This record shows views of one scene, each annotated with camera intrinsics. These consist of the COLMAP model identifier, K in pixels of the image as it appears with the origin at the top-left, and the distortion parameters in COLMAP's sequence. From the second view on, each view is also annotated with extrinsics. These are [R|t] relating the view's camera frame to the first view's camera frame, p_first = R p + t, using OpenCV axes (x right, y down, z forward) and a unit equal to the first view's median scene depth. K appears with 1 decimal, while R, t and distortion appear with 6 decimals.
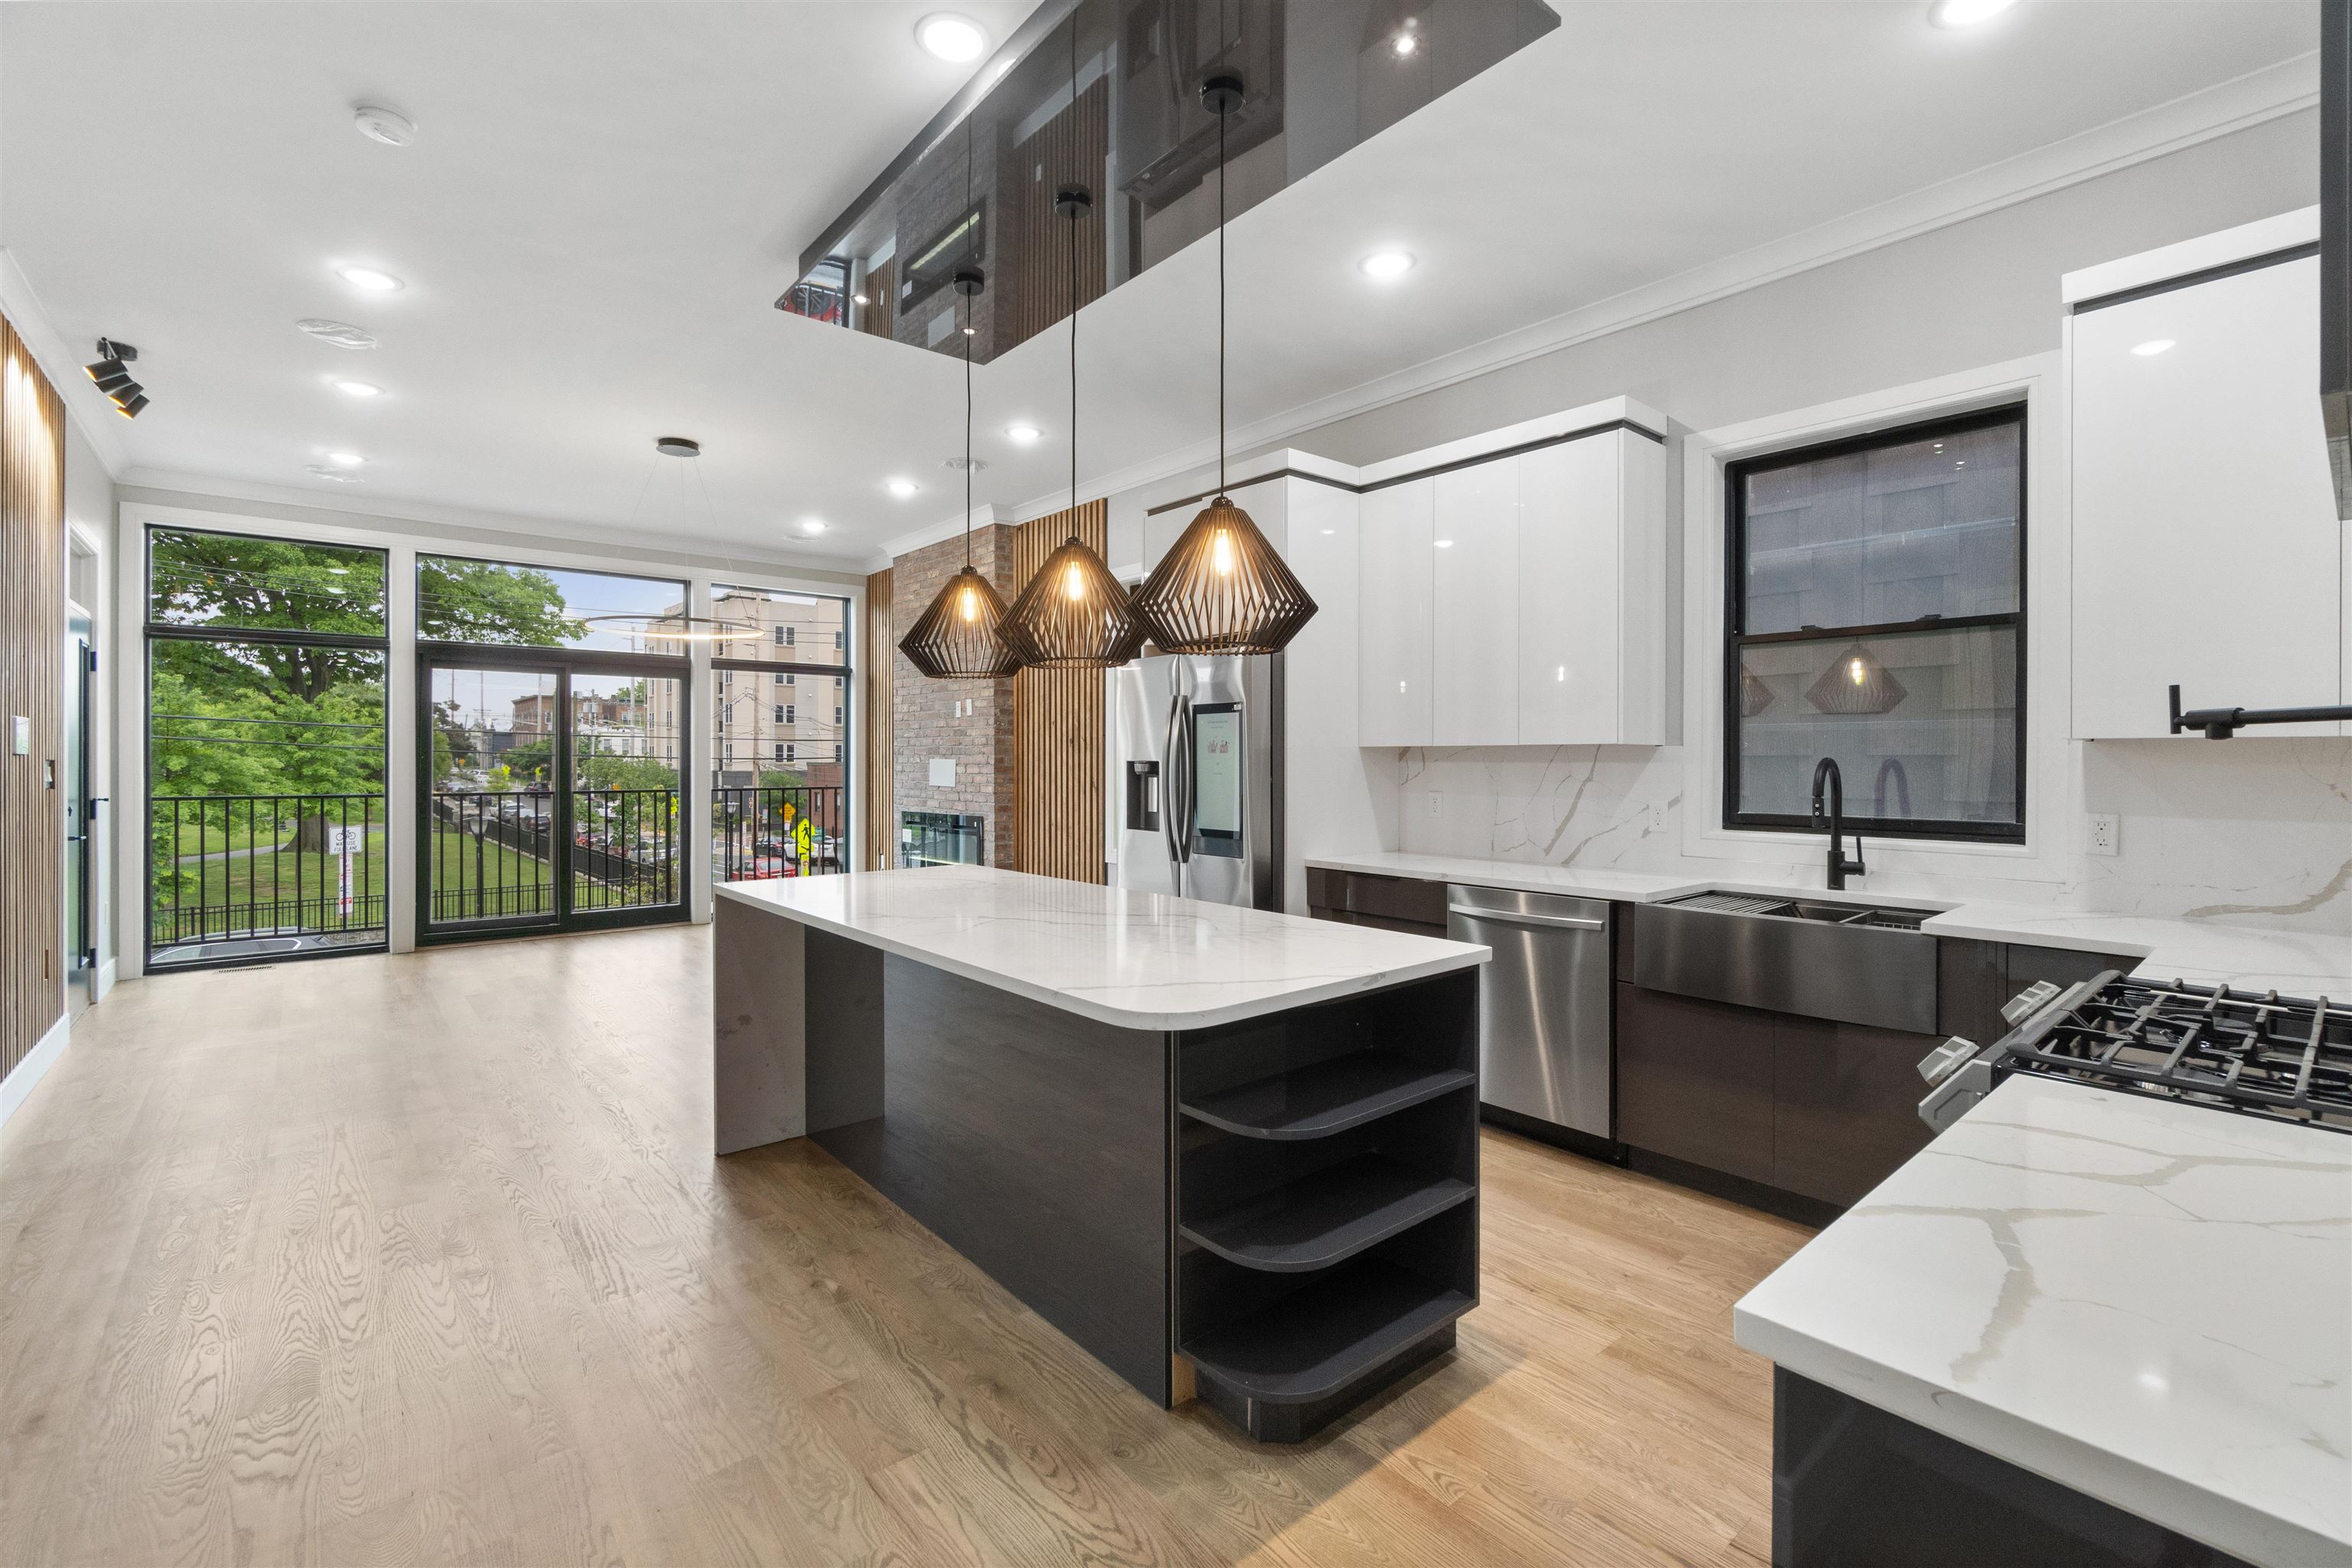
lens RADIAL K [[1020.0, 0, 1178.6], [0, 1020.0, 759.2], [0, 0, 1]] dist [0.001067, 0.000122]
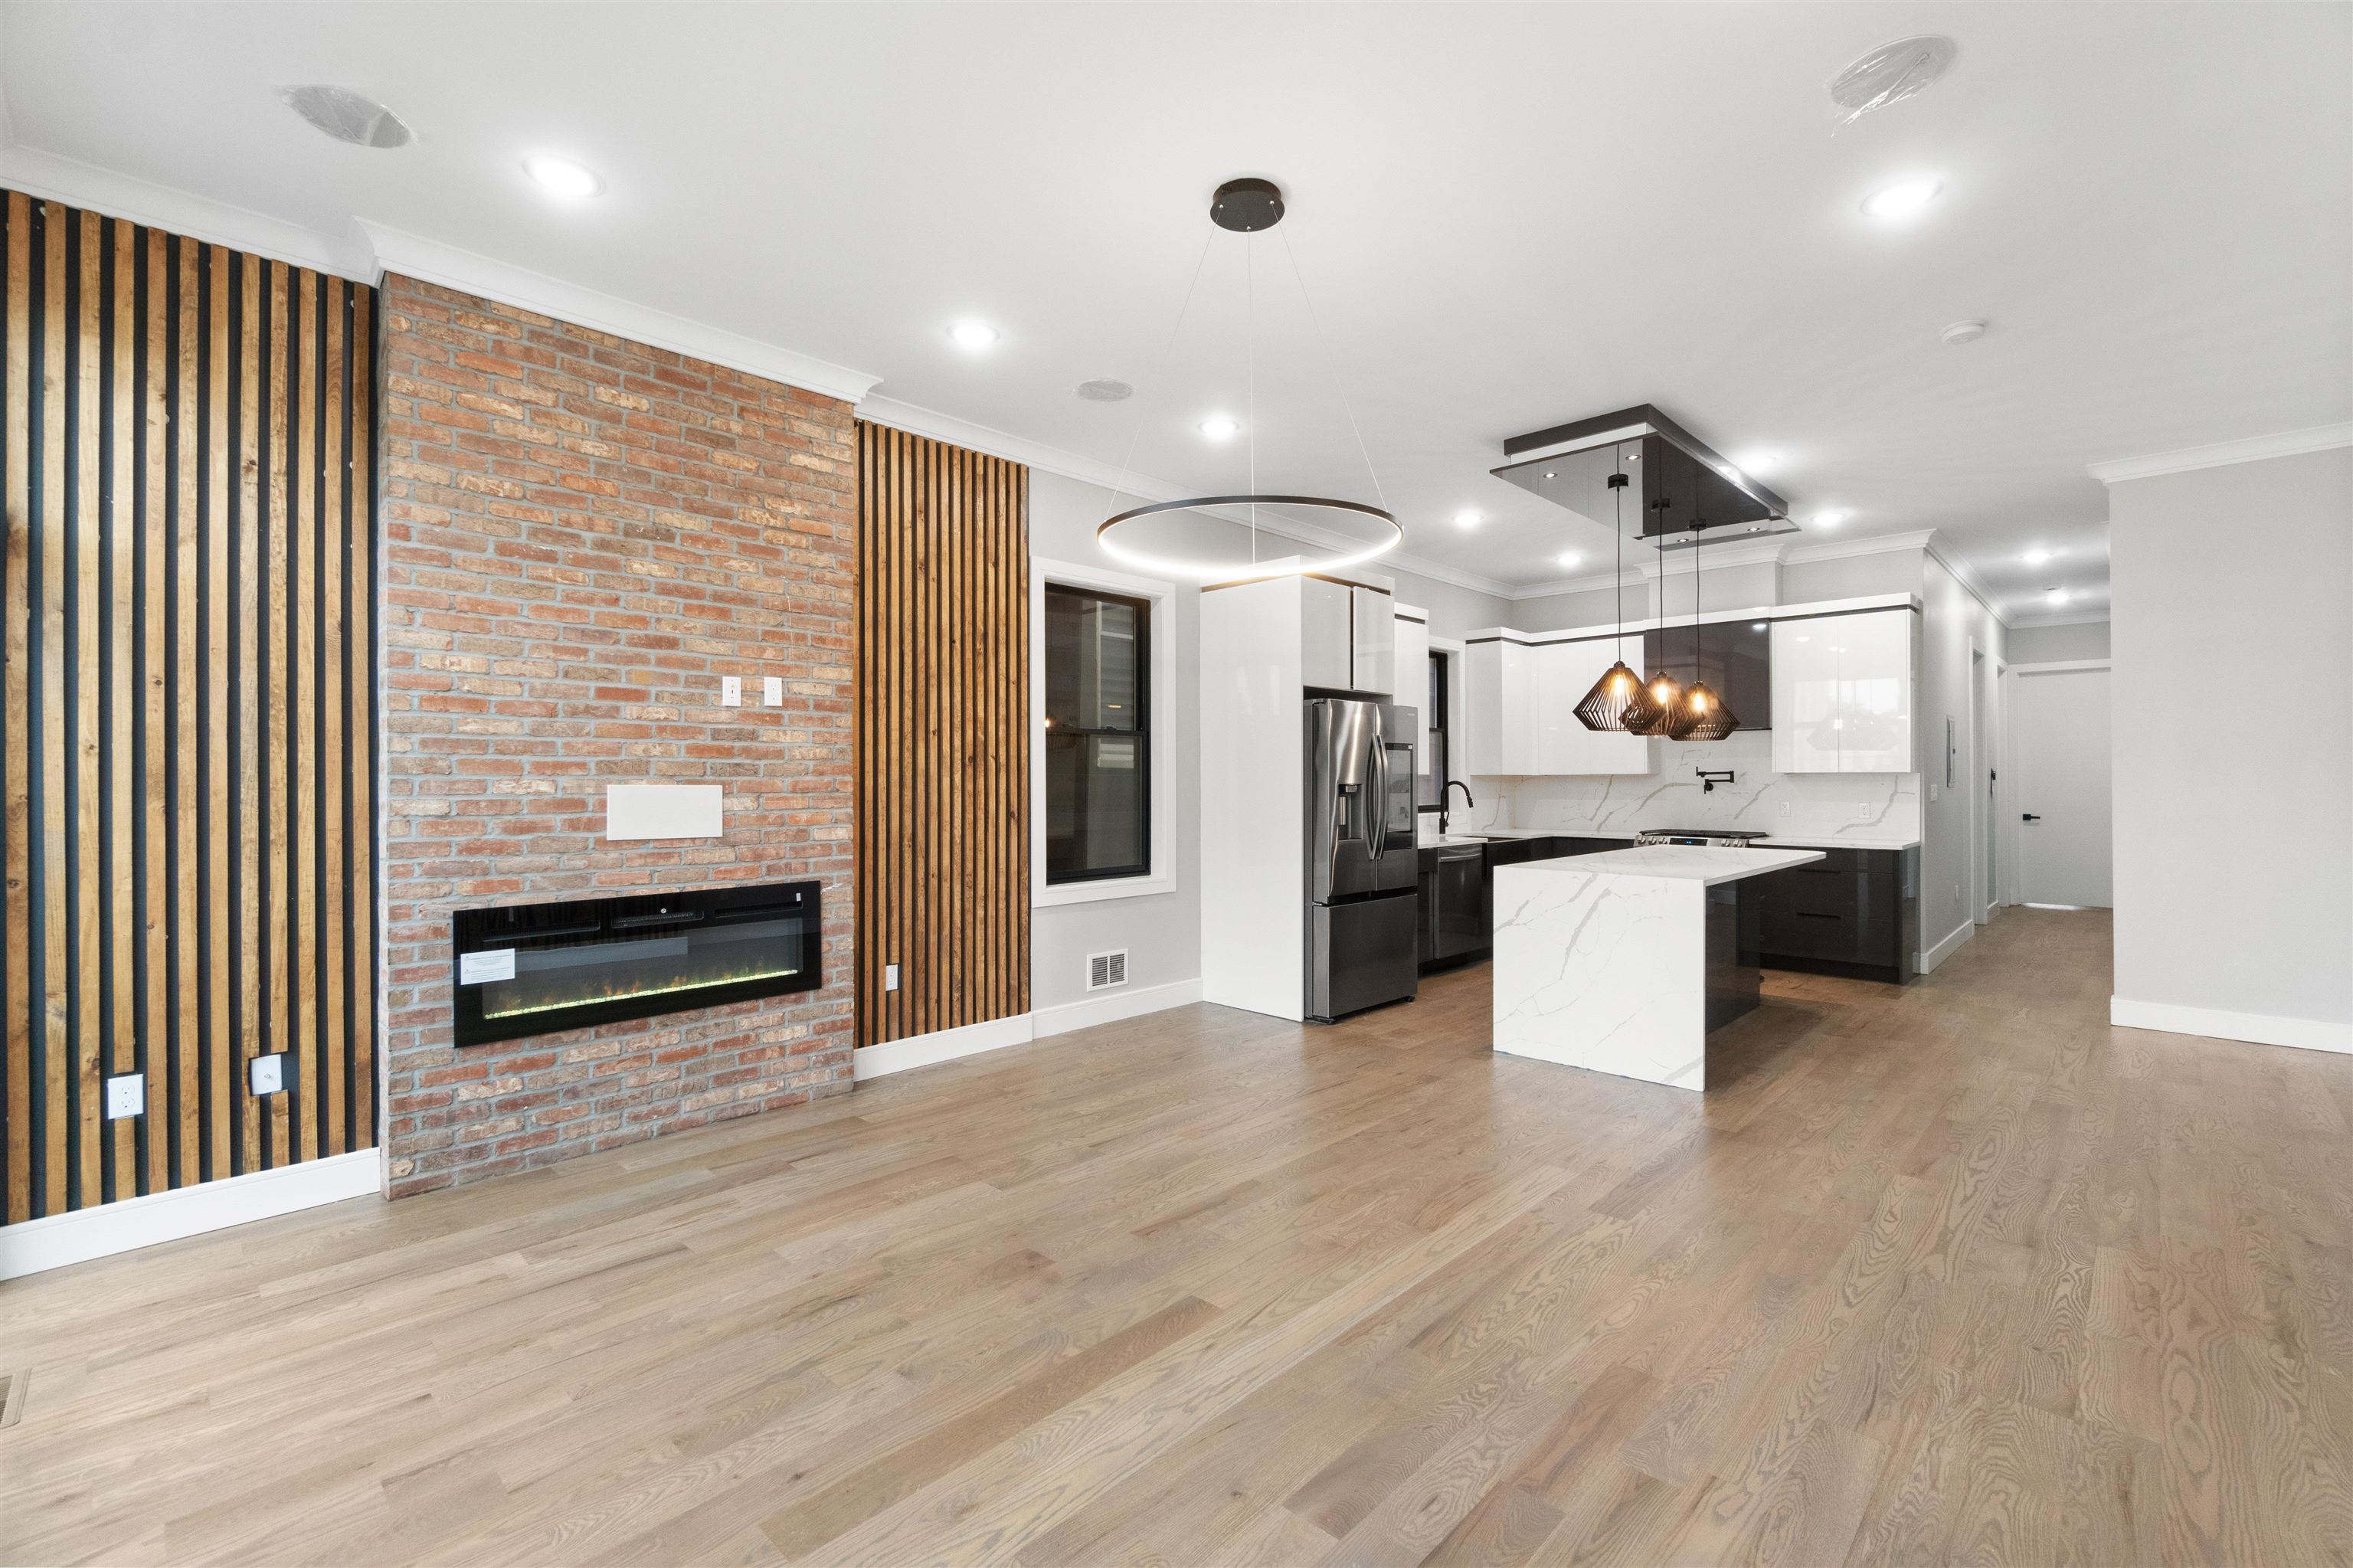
lens RADIAL K [[1004.7, 0, 1166.1], [0, 1004.7, 775.9], [0, 0, 1]] dist [-0.006150, -0.000084]
pose [[-0.082184, 0.004607, 0.996606, -0.805413], [0.001684, 0.999989, -0.004484, -0.001879], [-0.996616, 0.001310, -0.082191, 0.864469]]
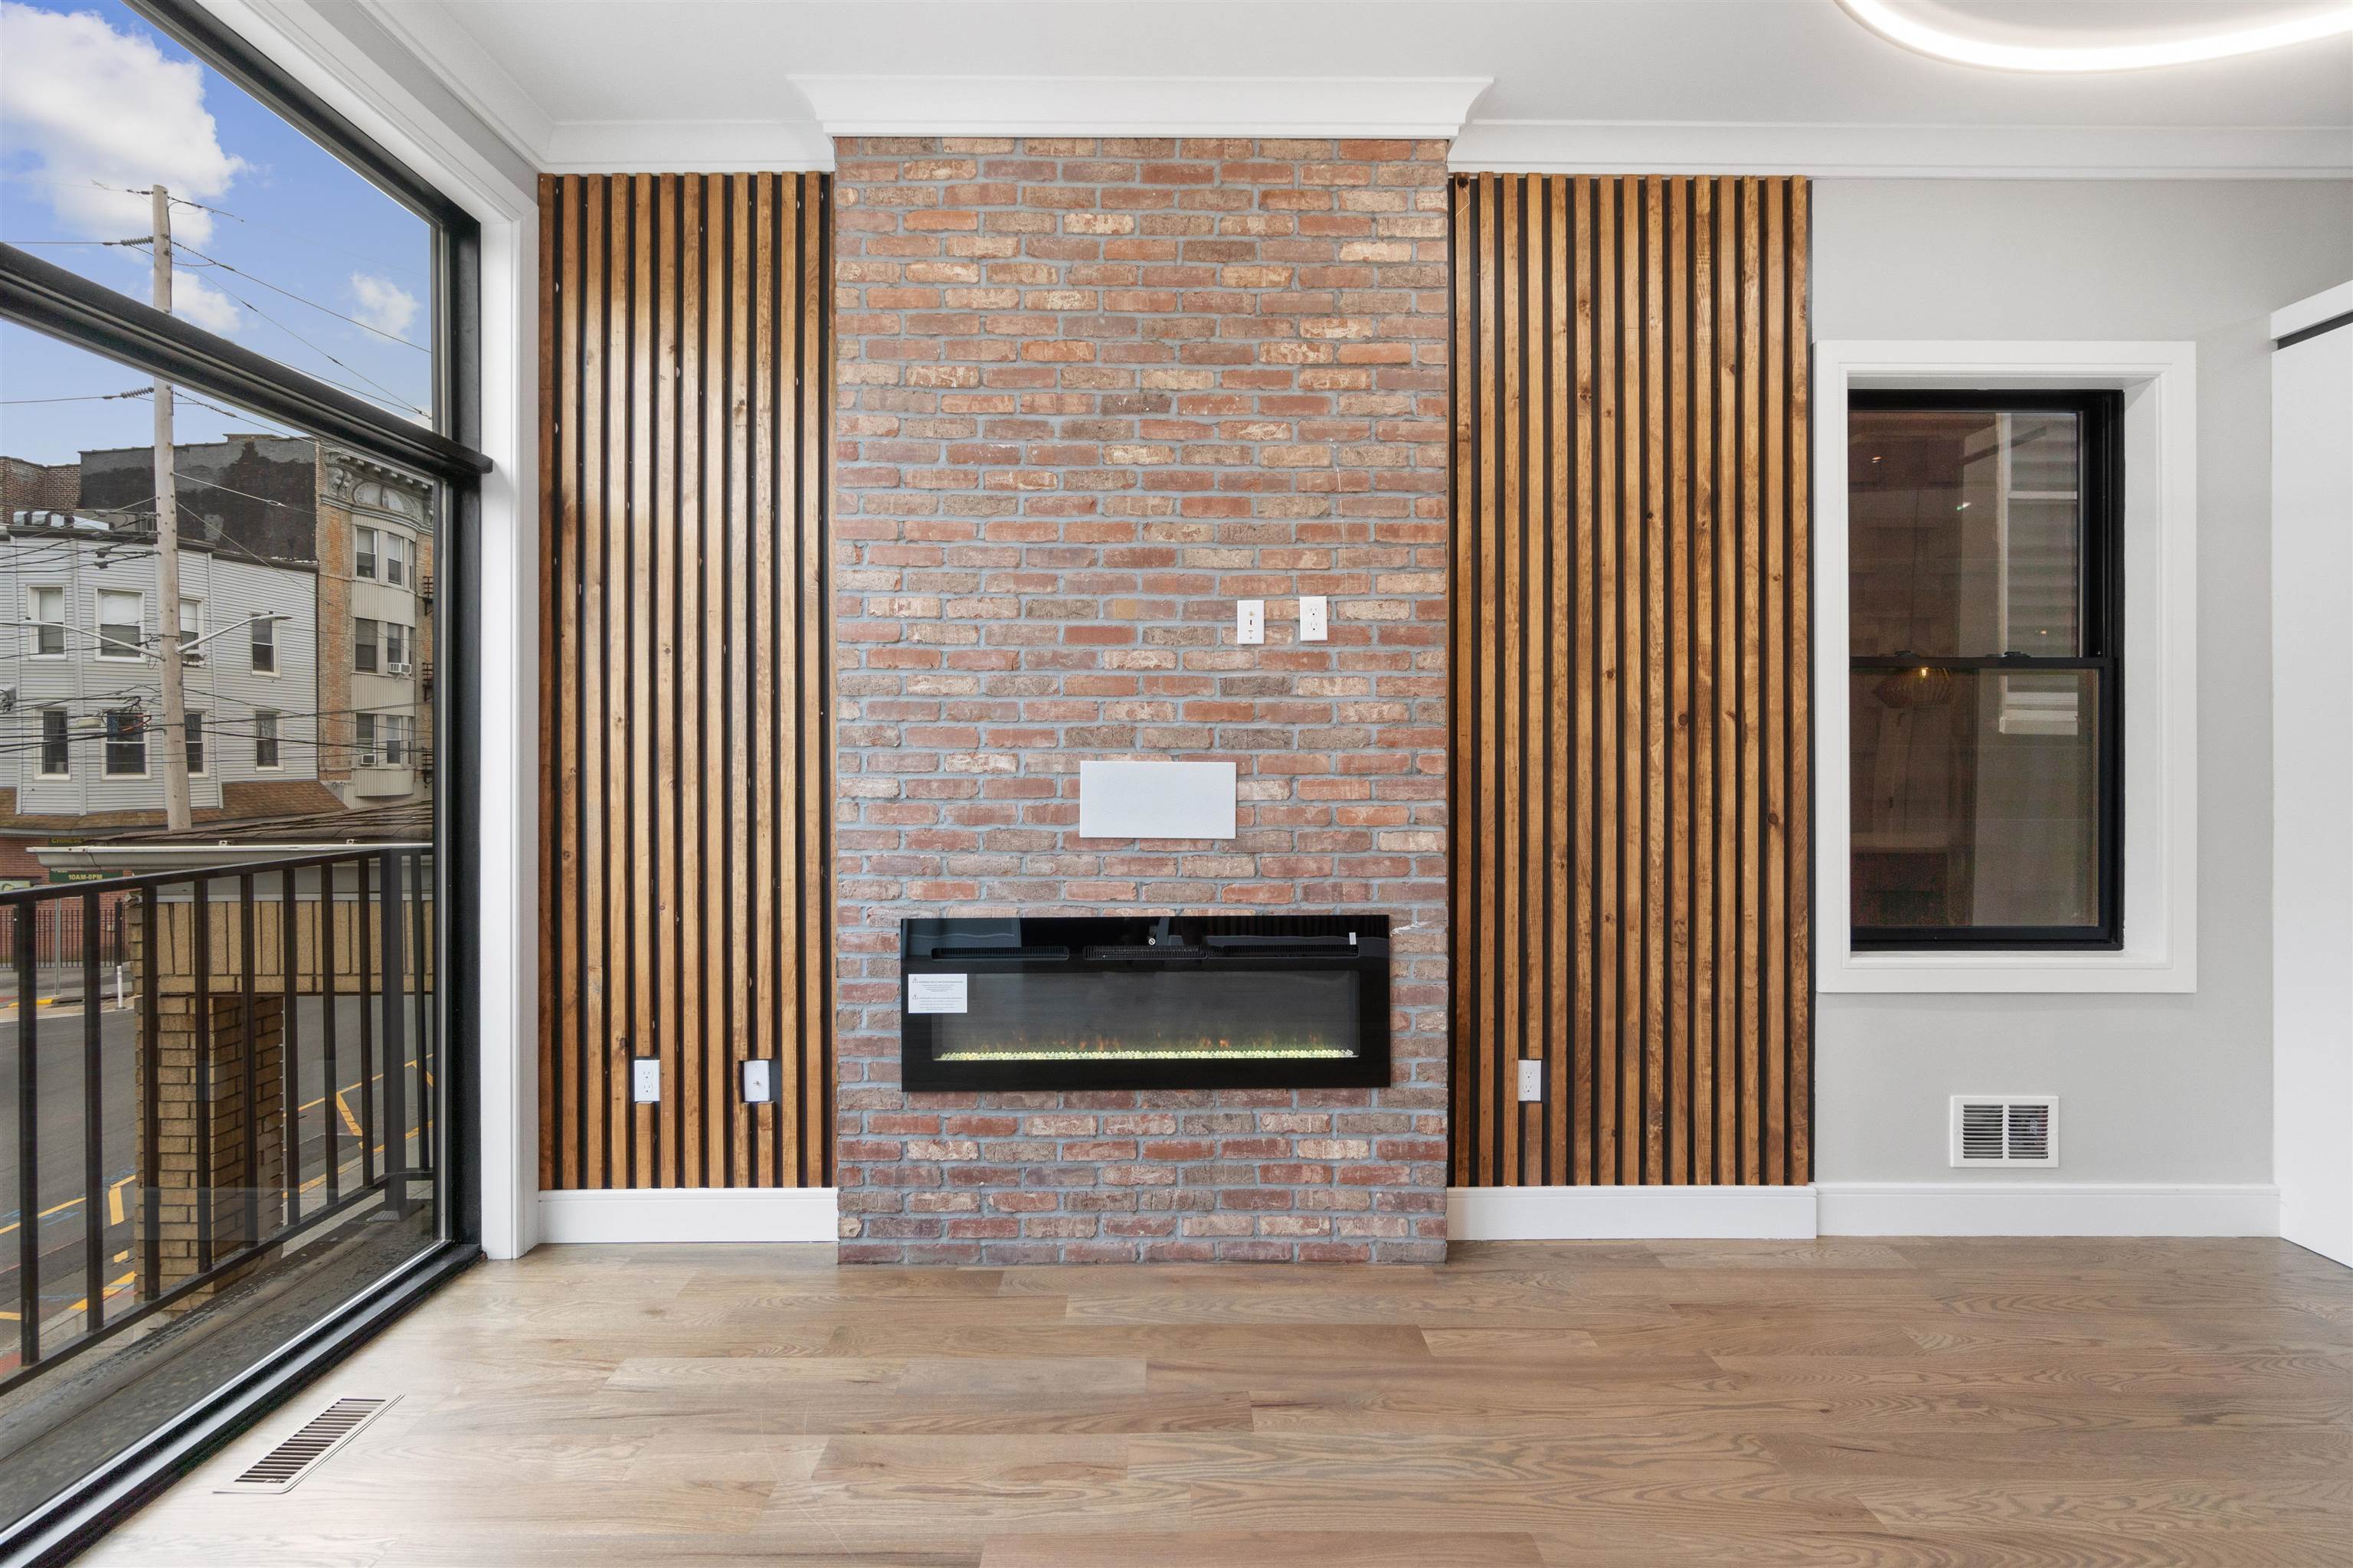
lens RADIAL K [[1019.0, 0, 1172.6], [0, 1019.0, 756.2], [0, 0, 1]] dist [-0.006992, 0.003766]
pose [[0.645708, 0.001209, 0.763584, -0.536428], [-0.000965, 0.999999, -0.000767, -0.001608], [-0.763584, -0.000242, 0.645708, 0.837179]]
